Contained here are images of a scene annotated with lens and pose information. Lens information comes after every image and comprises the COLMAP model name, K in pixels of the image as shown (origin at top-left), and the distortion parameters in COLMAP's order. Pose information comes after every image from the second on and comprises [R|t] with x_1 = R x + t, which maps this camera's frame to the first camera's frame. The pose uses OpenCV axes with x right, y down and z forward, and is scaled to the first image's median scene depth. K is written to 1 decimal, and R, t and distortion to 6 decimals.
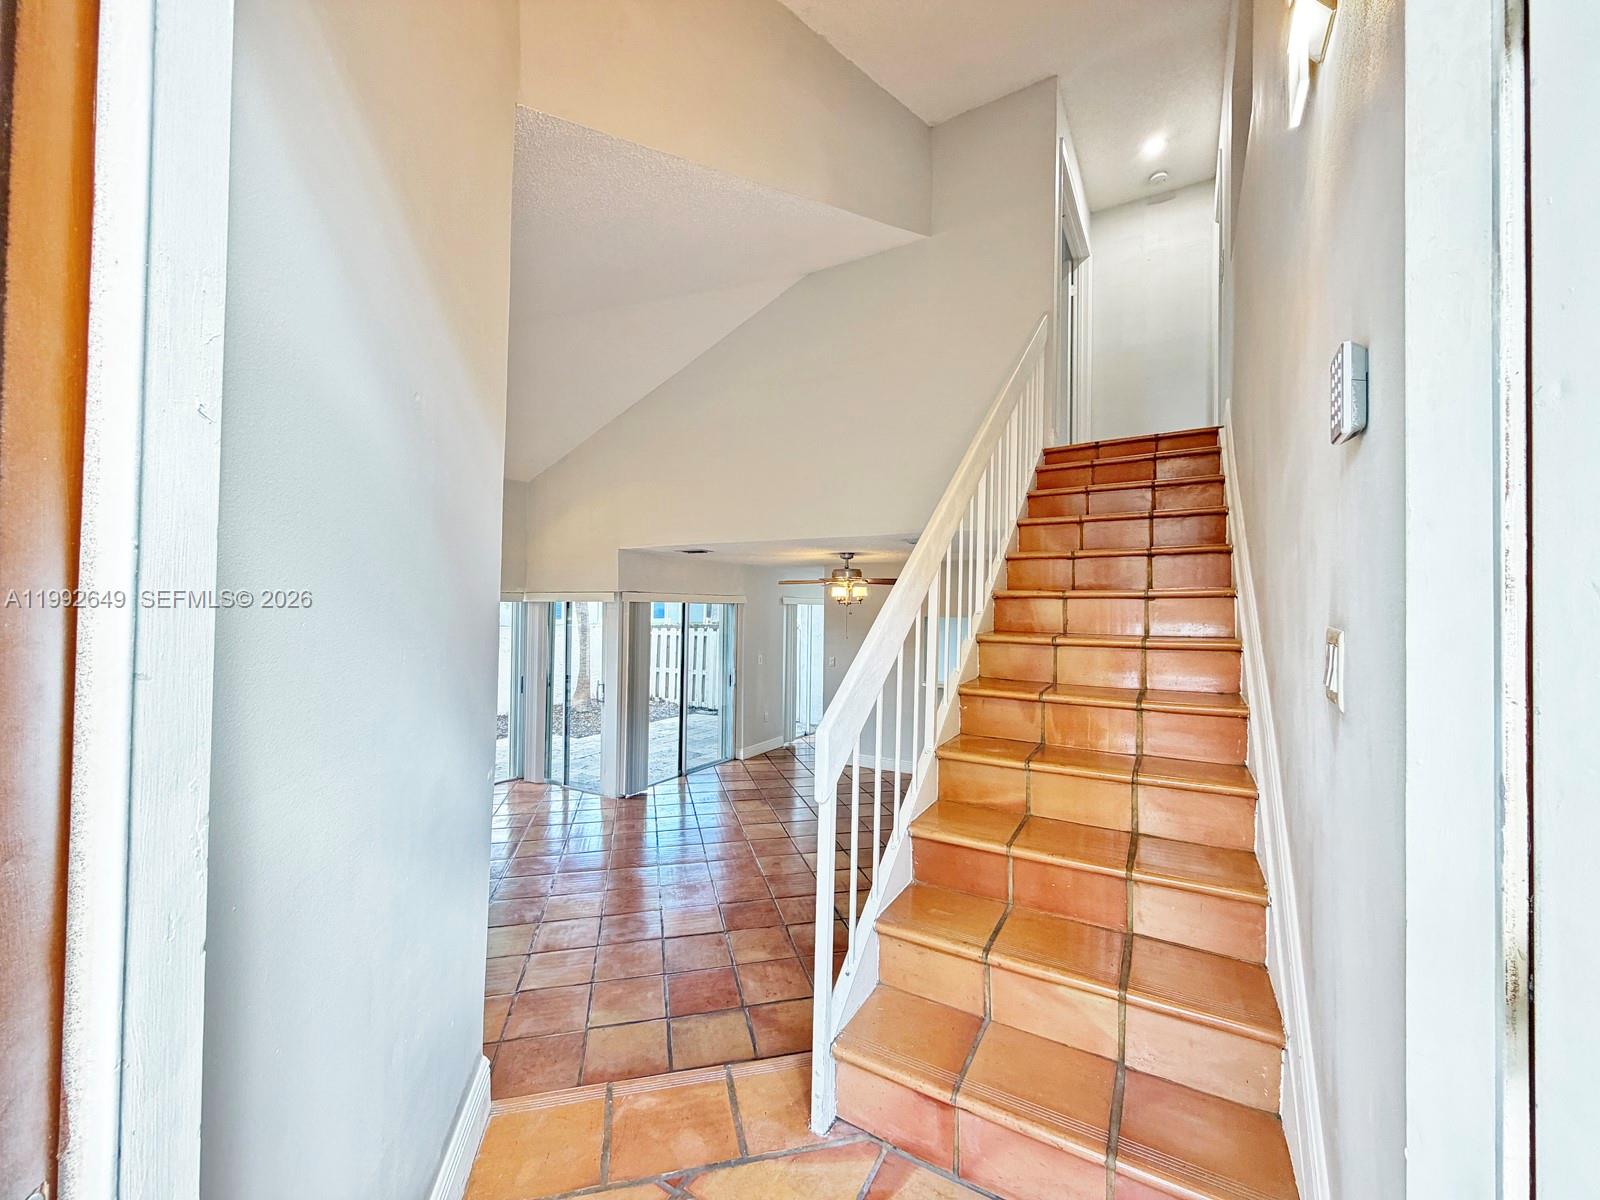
lens RADIAL K [[636.7, 0, 800.0], [0, 636.7, 600.0], [0, 0, 1]] dist [0.000900, 0.000010]
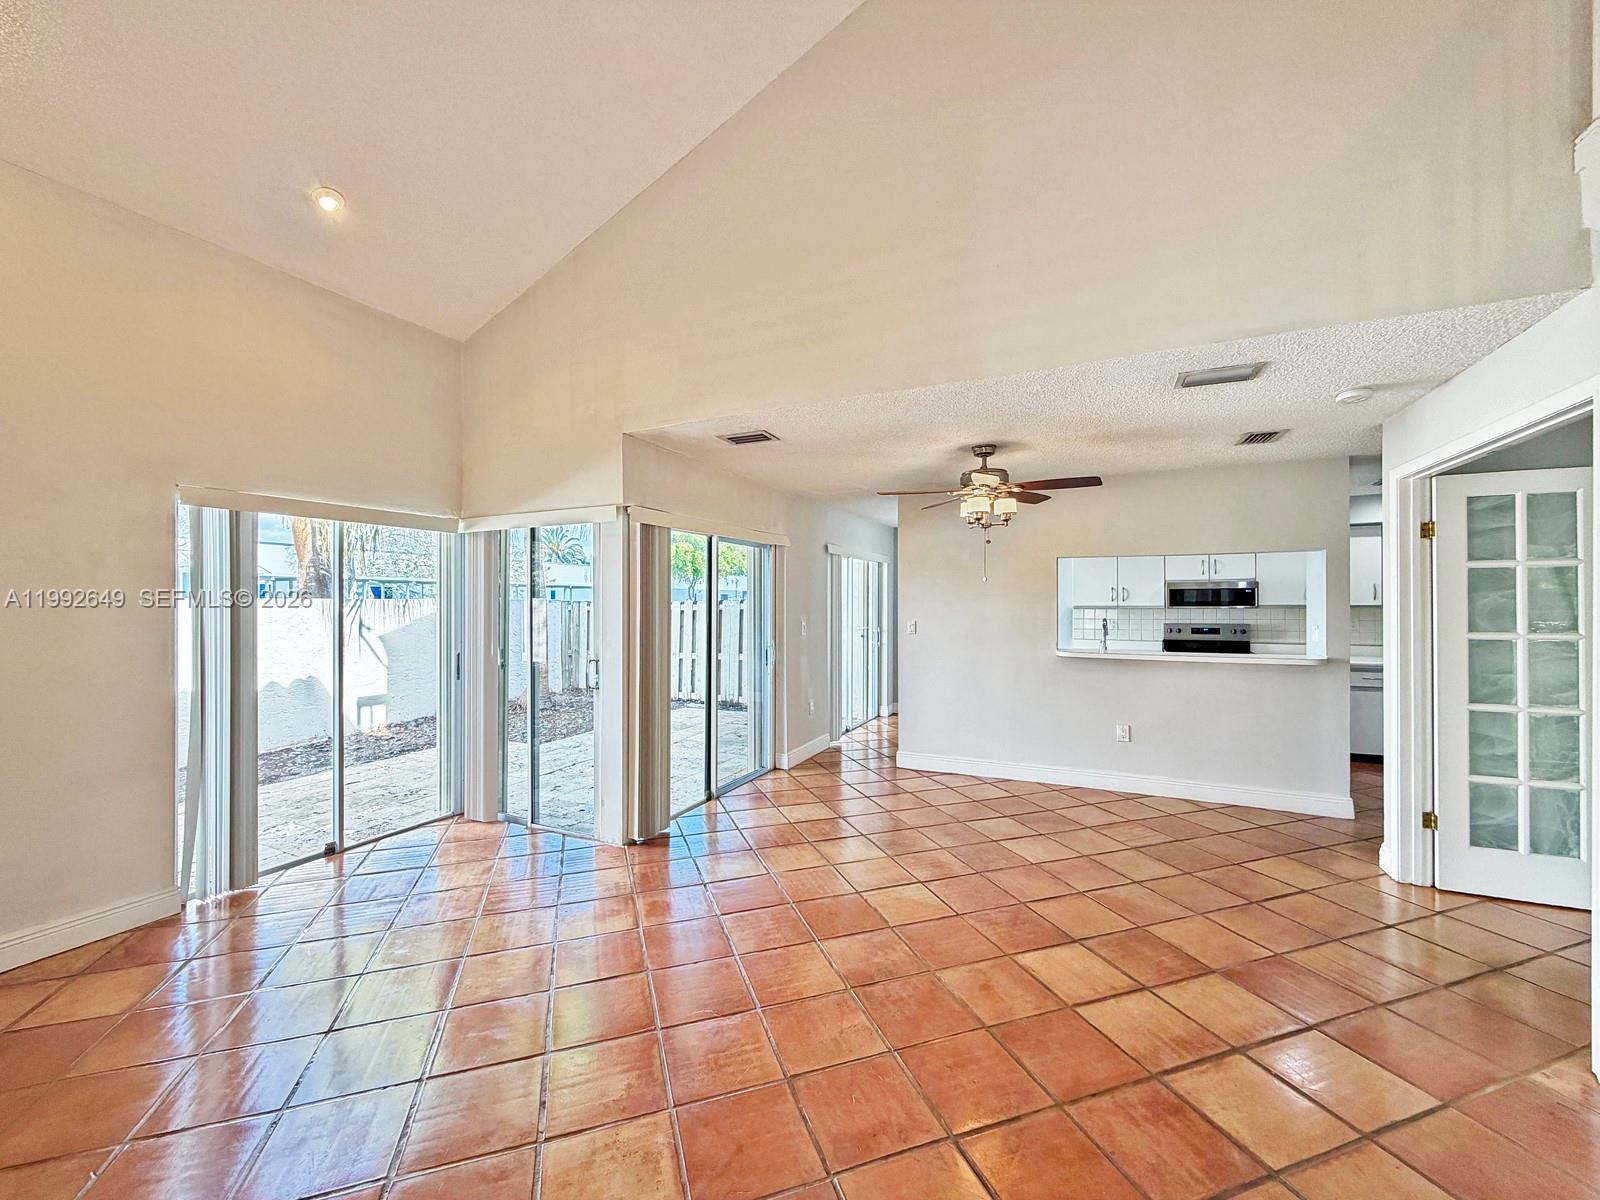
lens RADIAL K [[636.7, 0, 800.0], [0, 636.7, 600.0], [0, 0, 1]] dist [0.000900, 0.000010]
pose [[0.996076, -0.012189, 0.087653, -0.156906], [0.011321, 0.999882, 0.010388, 0.066409], [-0.087770, -0.009355, 0.996097, 0.349907]]
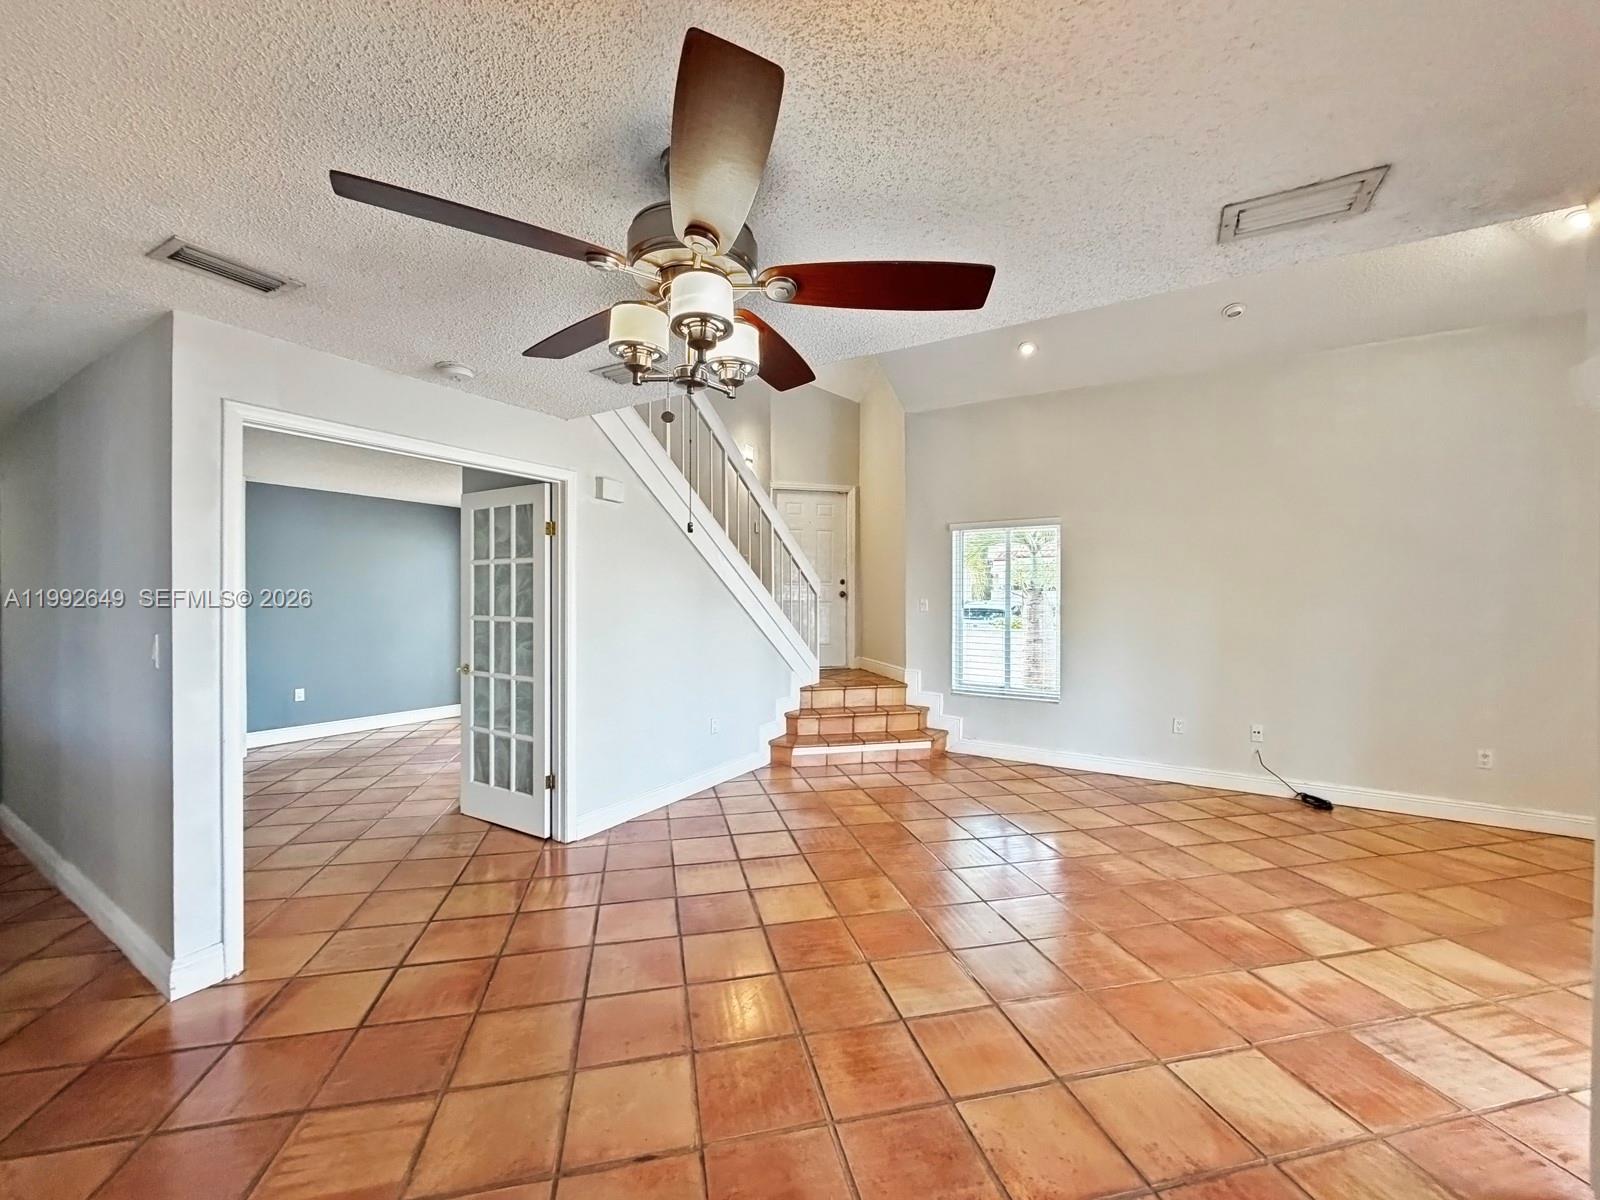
lens RADIAL K [[636.7, 0, 800.0], [0, 636.7, 600.0], [0, 0, 1]] dist [0.000900, 0.000010]
pose [[-0.999845, -0.015214, 0.008809, 0.027803], [-0.015229, 0.999883, -0.001641, 0.079562], [-0.008783, -0.001774, -0.999960, 1.145849]]
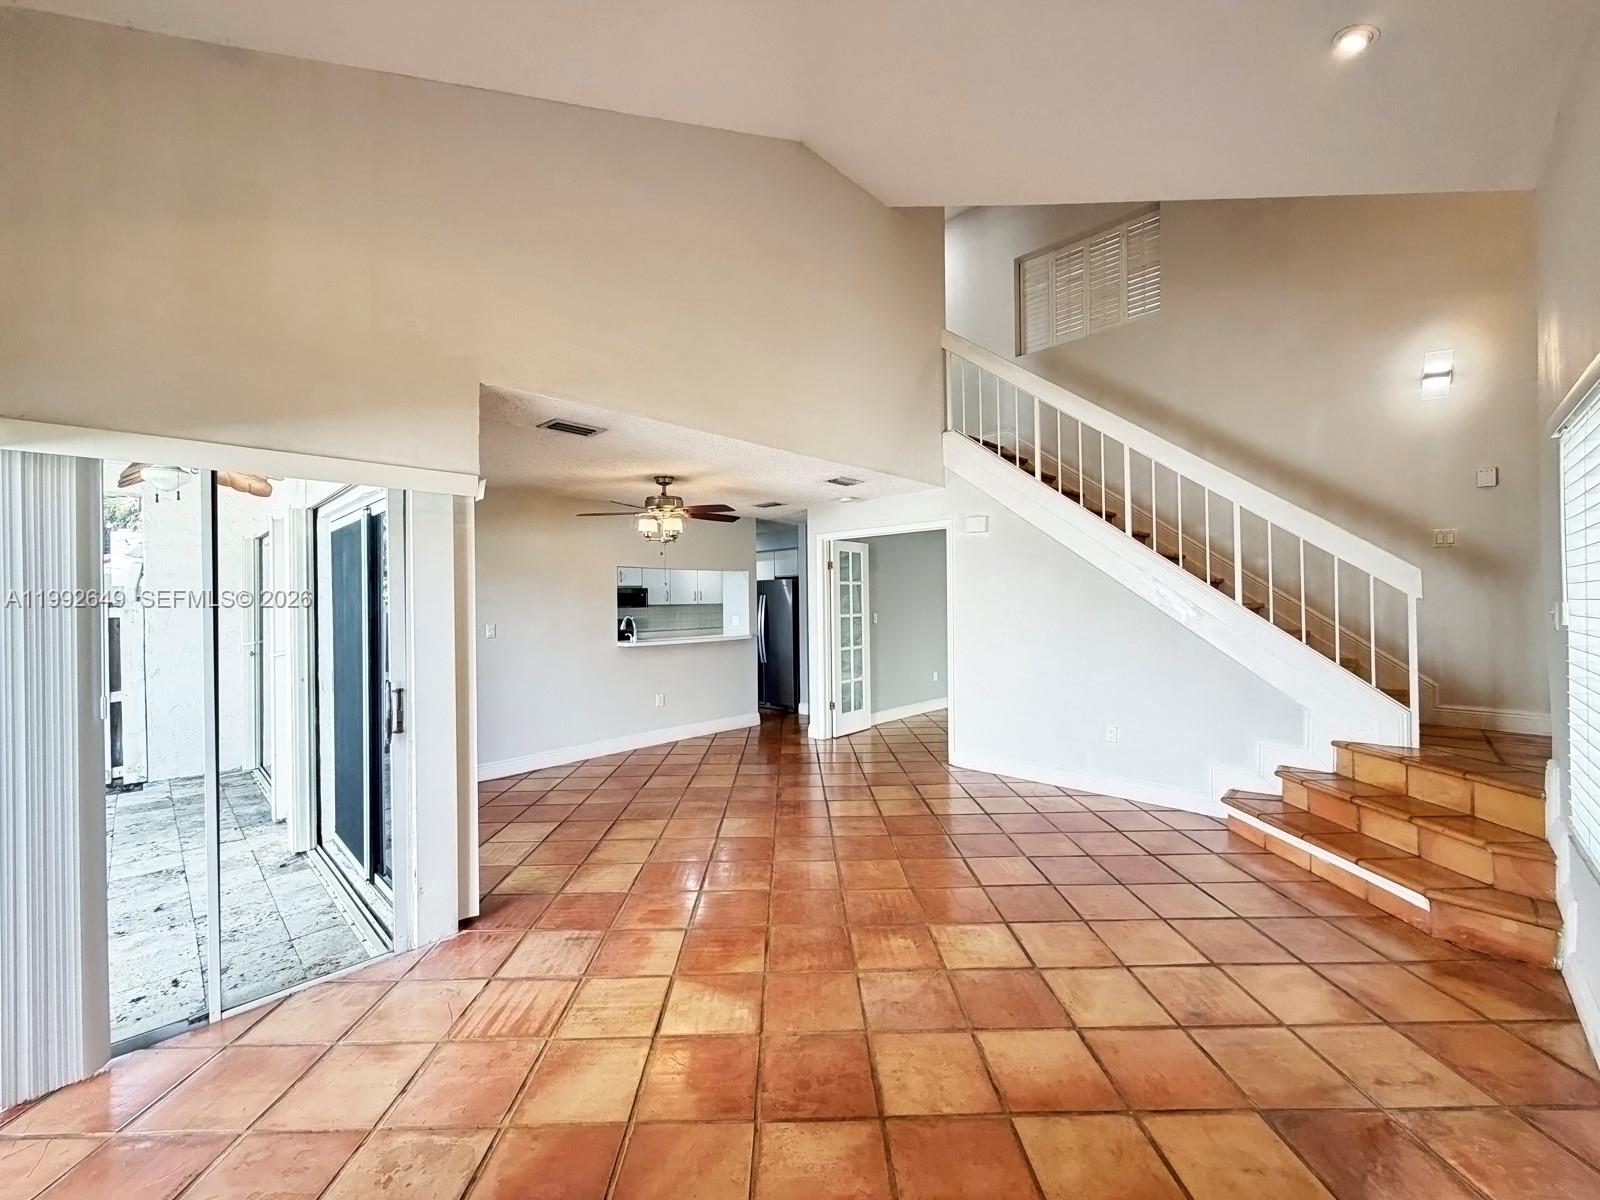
lens RADIAL K [[636.7, 0, 800.0], [0, 636.7, 600.0], [0, 0, 1]] dist [0.000900, 0.000010]
pose [[0.224358, -0.013426, 0.974414, -0.619137], [0.001668, 0.999909, 0.013393, 0.064503], [-0.974505, -0.001380, 0.224359, 0.610433]]
